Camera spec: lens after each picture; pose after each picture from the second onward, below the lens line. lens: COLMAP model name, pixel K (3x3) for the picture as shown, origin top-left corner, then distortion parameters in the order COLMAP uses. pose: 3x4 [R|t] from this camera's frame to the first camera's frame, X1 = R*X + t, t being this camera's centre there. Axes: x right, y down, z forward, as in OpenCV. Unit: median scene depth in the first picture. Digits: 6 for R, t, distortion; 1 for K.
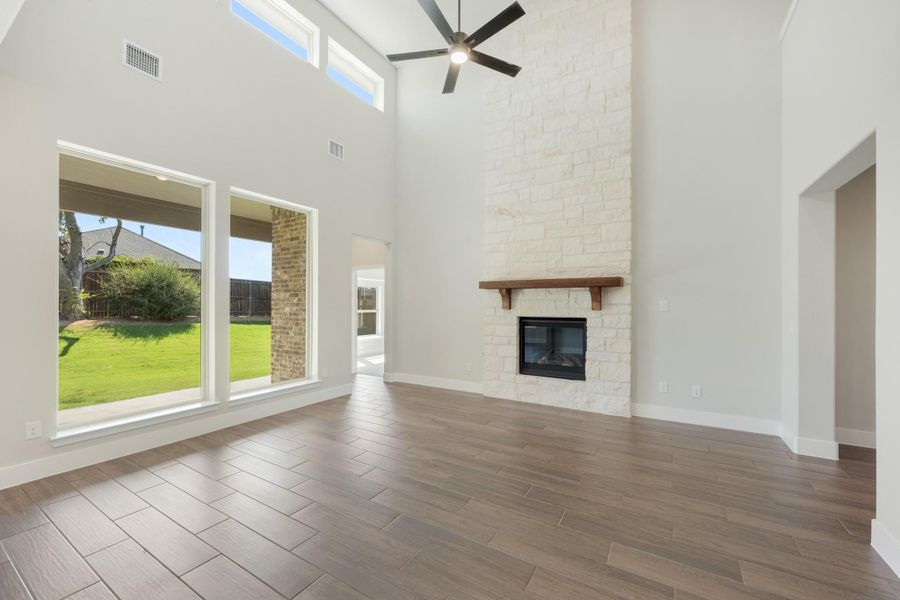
lens RADIAL K [[359.7, 0, 449.6], [0, 359.7, 308.8], [0, 0, 1]] dist [0.001300, -0.000111]
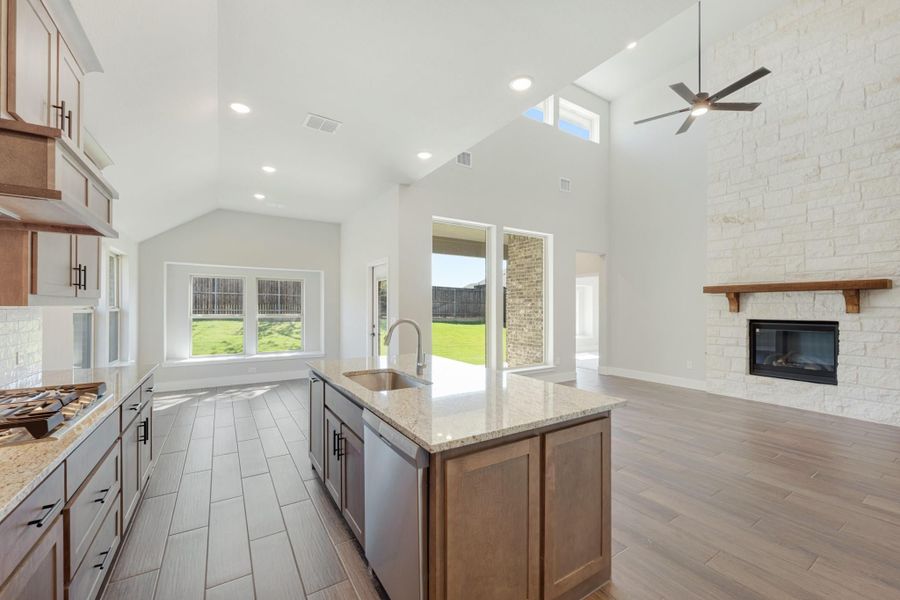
lens RADIAL K [[359.7, 0, 449.6], [0, 359.7, 308.8], [0, 0, 1]] dist [0.001300, -0.000111]
pose [[0.897313, 0.001020, -0.441393, -0.134407], [-0.004600, 0.999965, -0.007039, 0.002913], [0.441371, 0.008346, 0.897286, -0.341165]]
